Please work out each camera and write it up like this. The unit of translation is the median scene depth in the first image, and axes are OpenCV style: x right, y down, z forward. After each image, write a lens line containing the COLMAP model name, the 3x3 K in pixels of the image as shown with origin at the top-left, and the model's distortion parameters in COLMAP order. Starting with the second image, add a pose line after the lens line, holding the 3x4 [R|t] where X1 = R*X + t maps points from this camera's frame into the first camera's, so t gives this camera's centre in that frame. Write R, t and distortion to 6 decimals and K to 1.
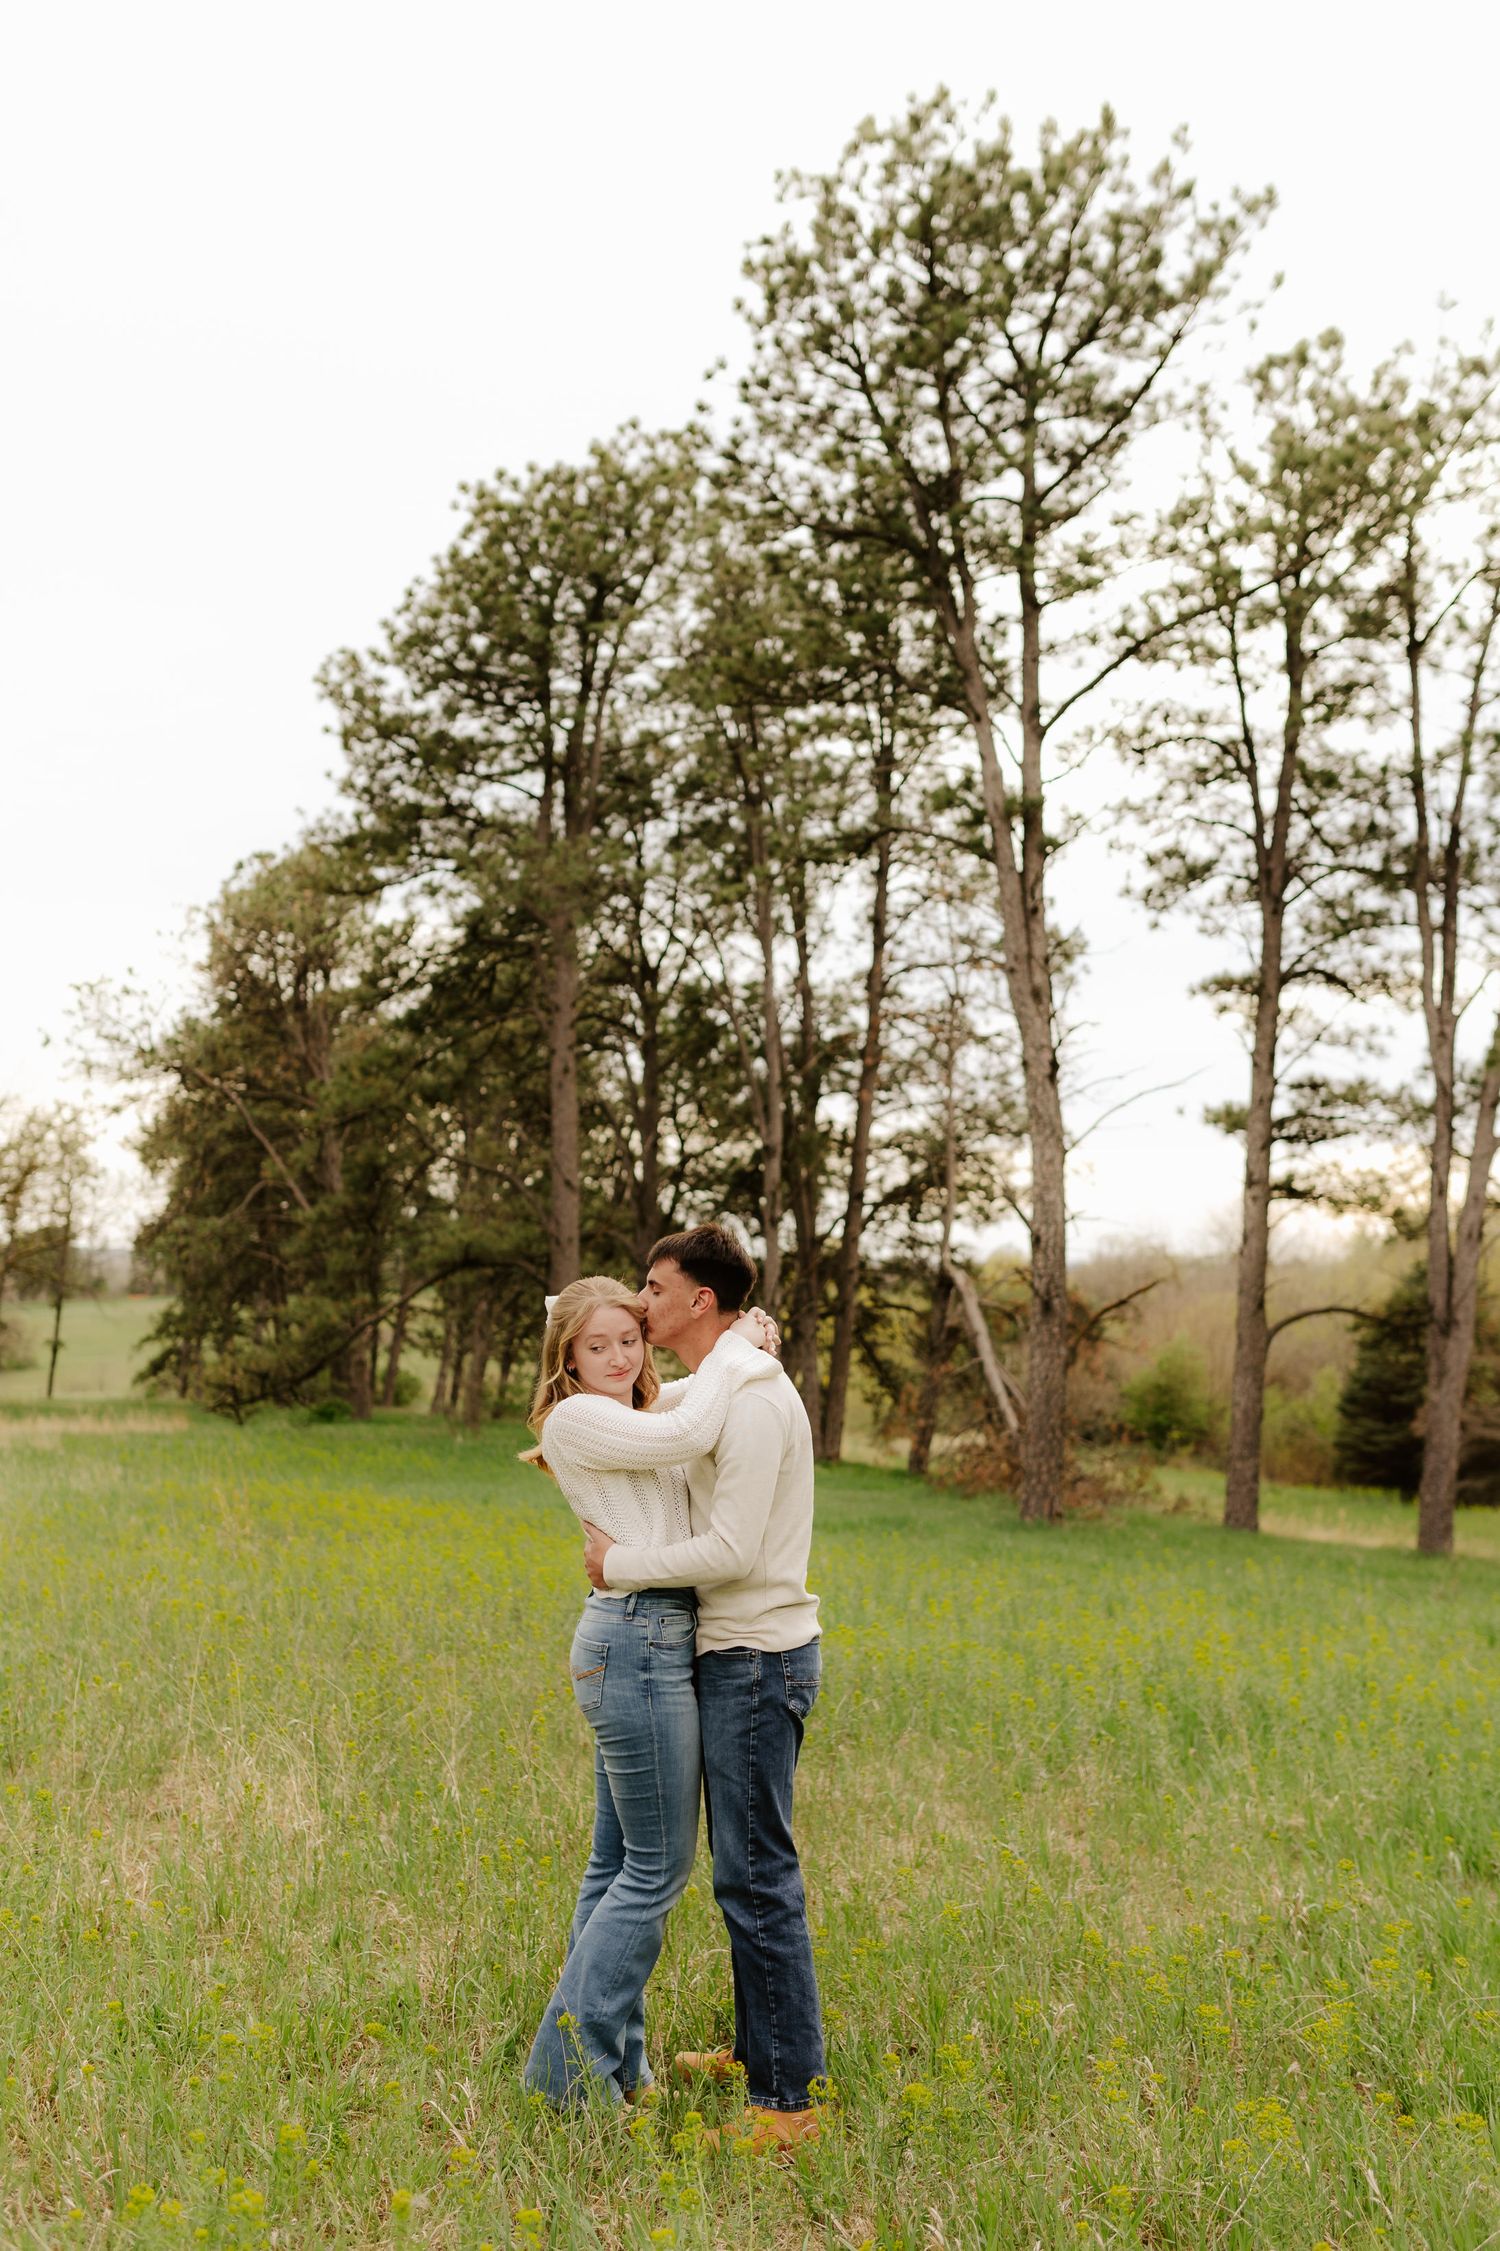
lens RADIAL K [[2202.7, 0, 715.8], [0, 2202.7, 1135.8], [0, 0, 1]] dist [0.031393, 0.009446]
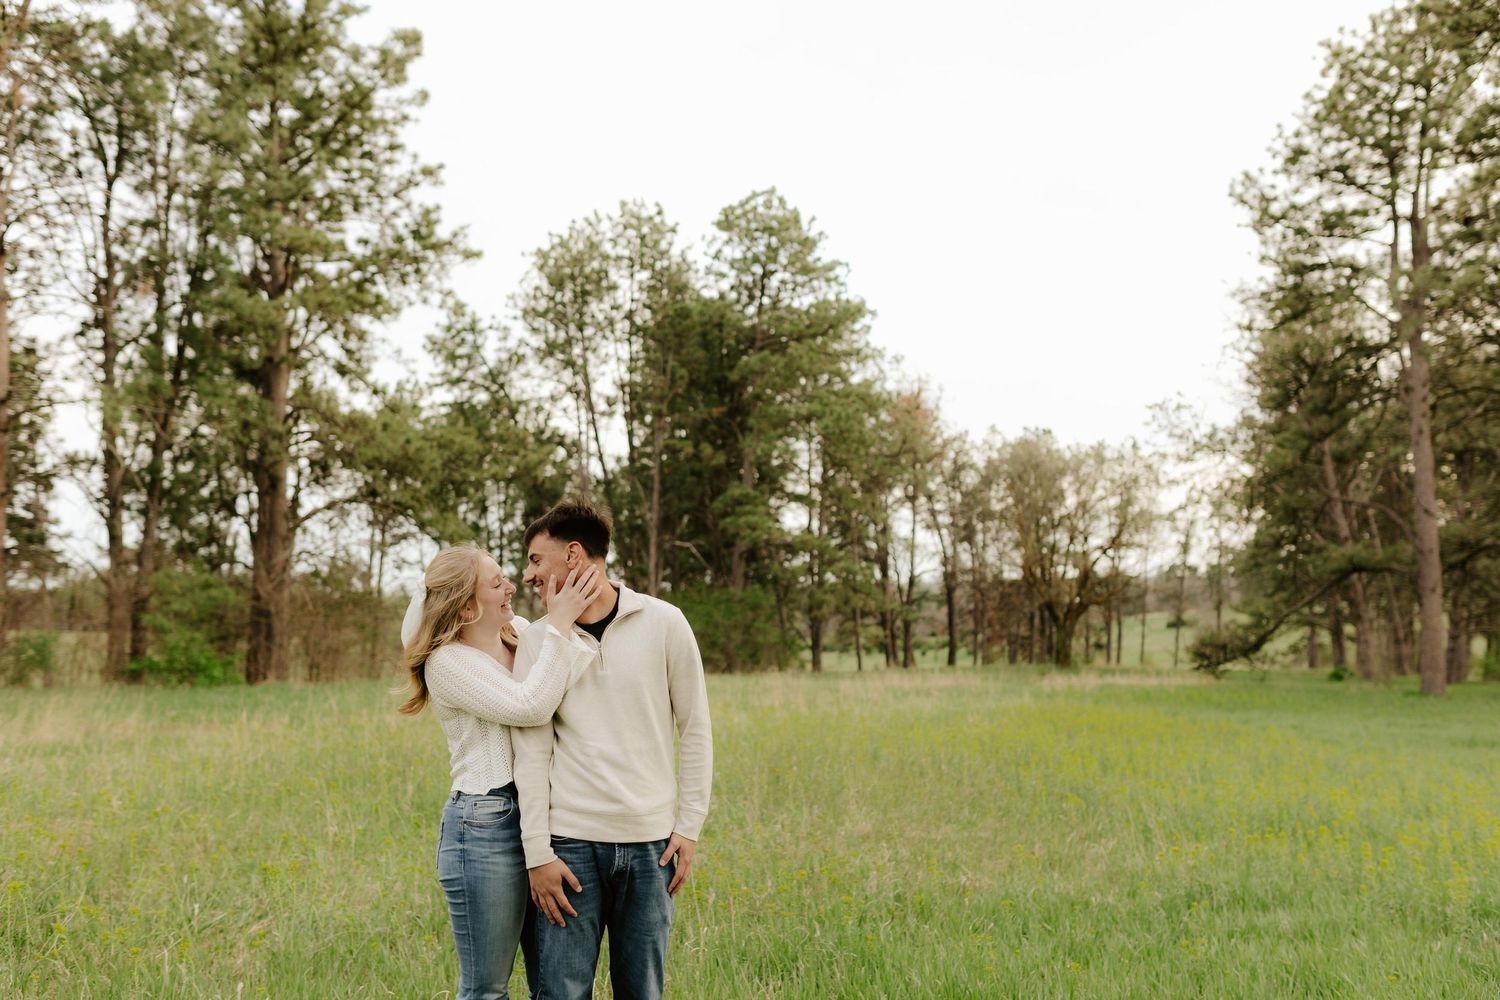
lens RADIAL K [[1459.2, 0, 750.0], [0, 1459.2, 500.0], [0, 0, 1]] dist [0.012004, 0.009038]
pose [[0.797410, -0.071622, -0.599173, 0.148512], [0.072175, 0.997124, -0.023137, 0.004806], [0.599106, -0.024796, 0.800285, -0.017539]]
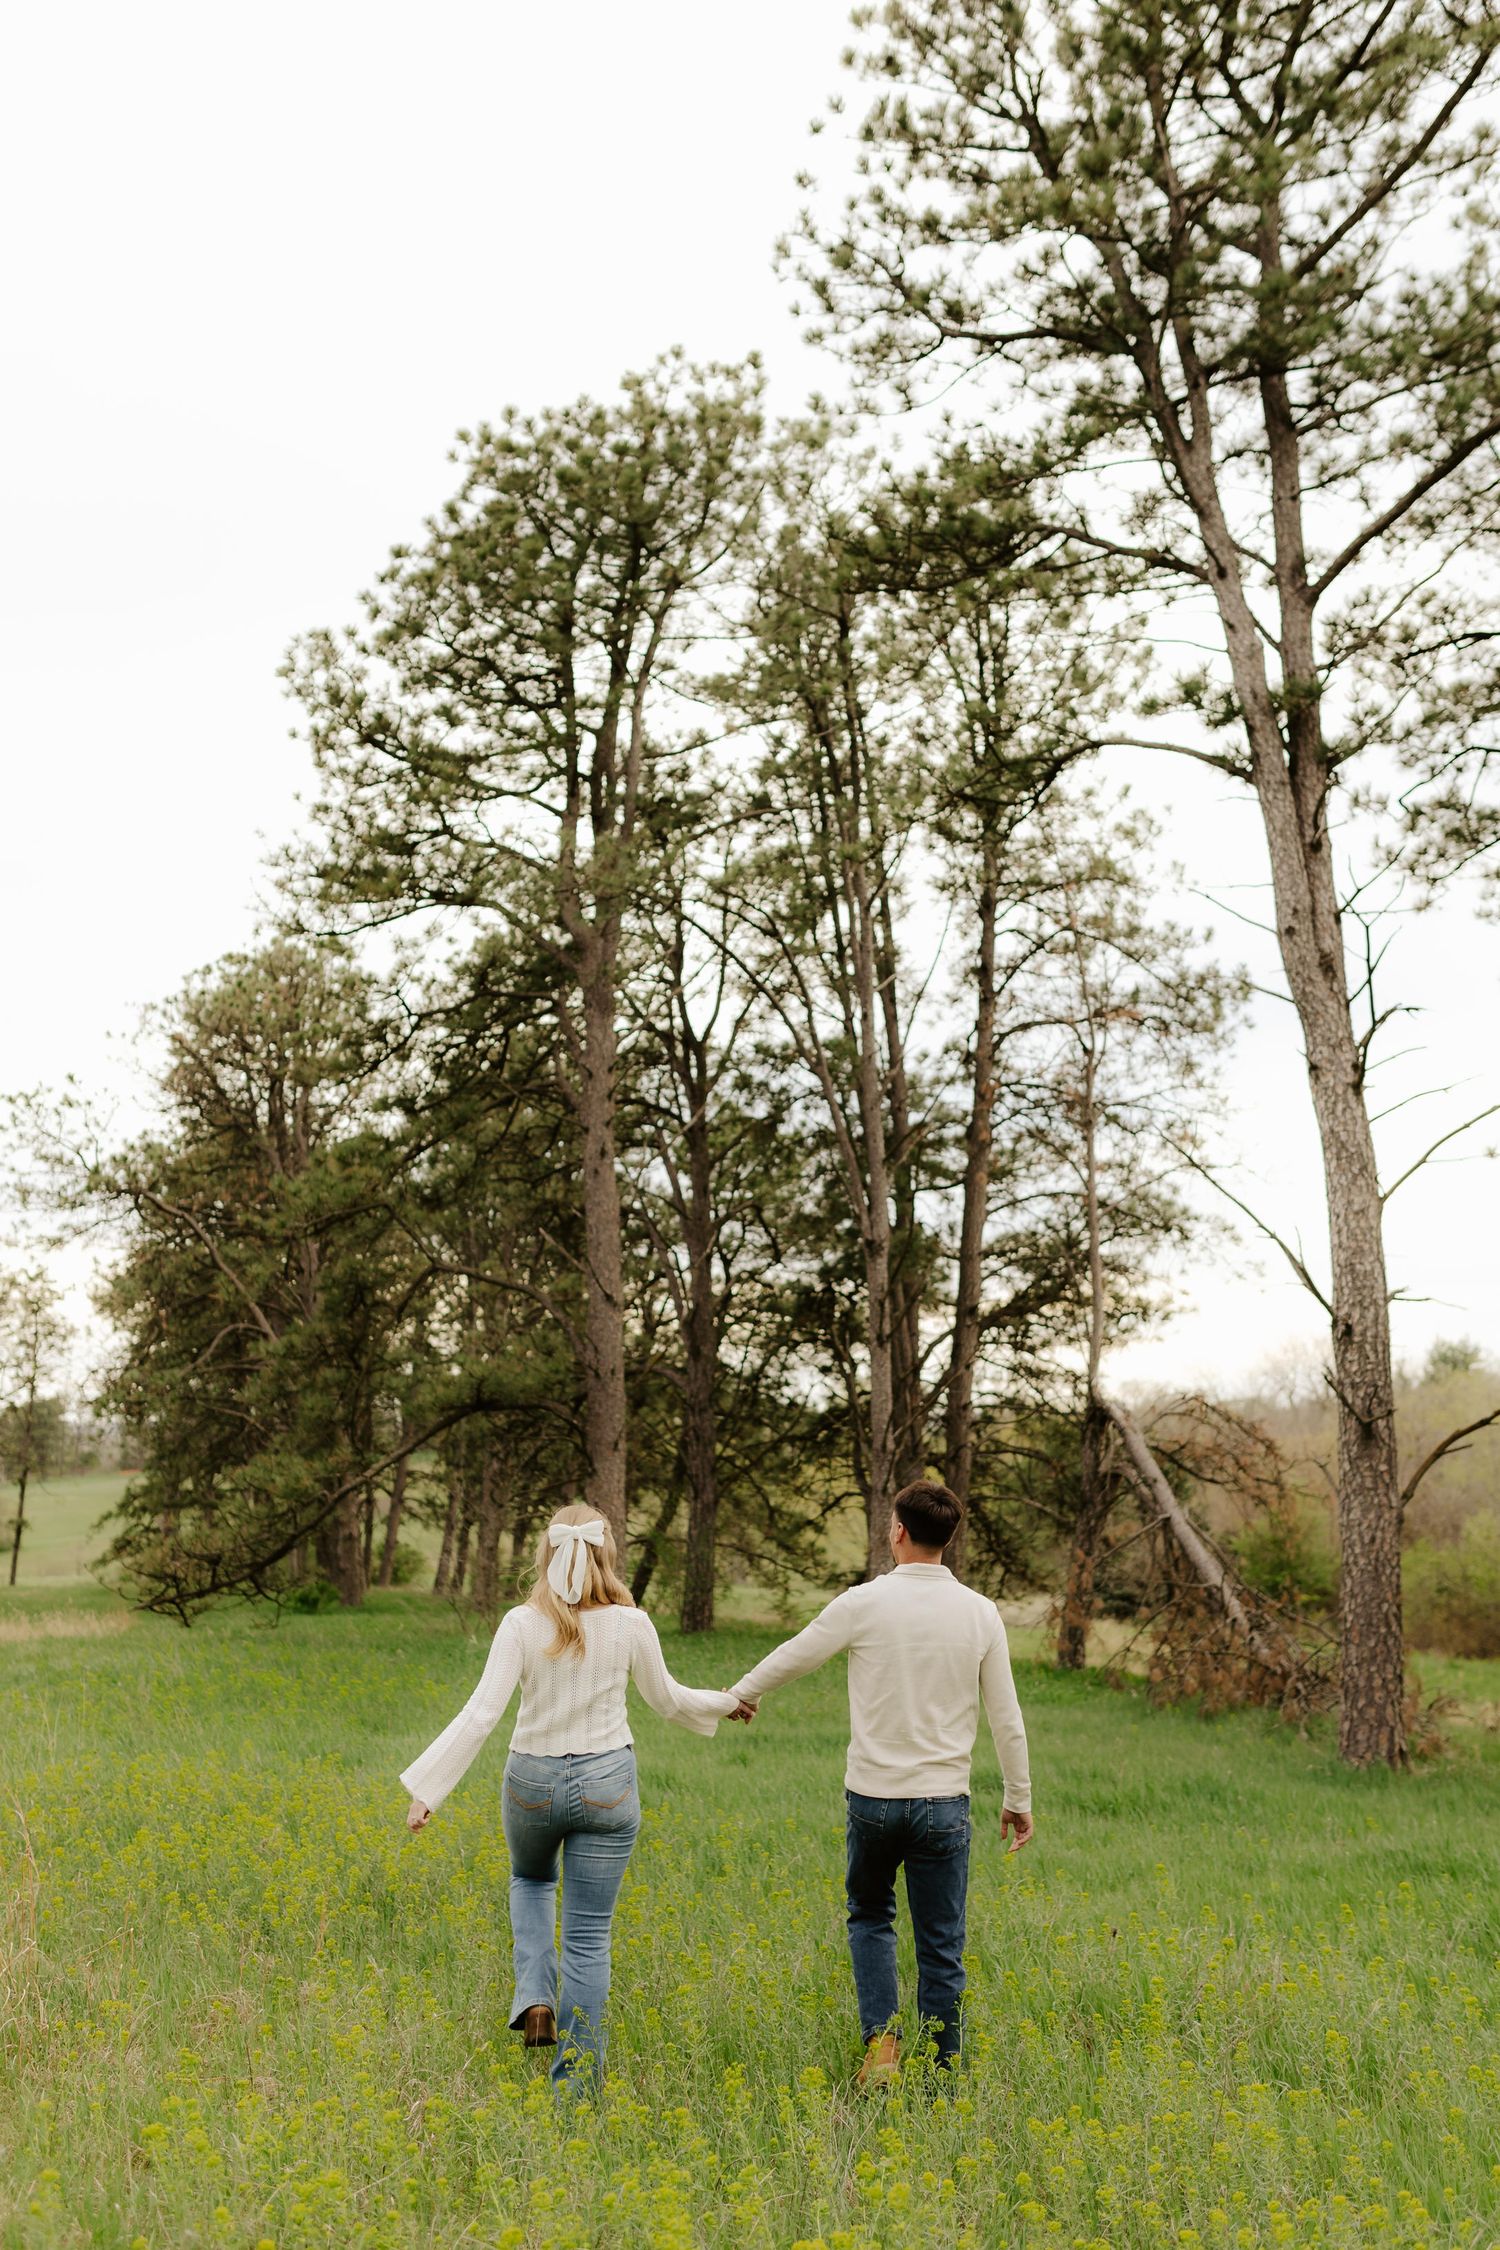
lens RADIAL K [[2175.7, 0, 758.9], [0, 2175.7, 1121.0], [0, 0, 1]] dist [-0.007866, -0.003025]
pose [[0.999506, -0.021387, 0.023022, -0.030479], [0.023179, 0.996477, -0.080602, 0.021956], [-0.021217, 0.081096, 0.996480, 0.232297]]
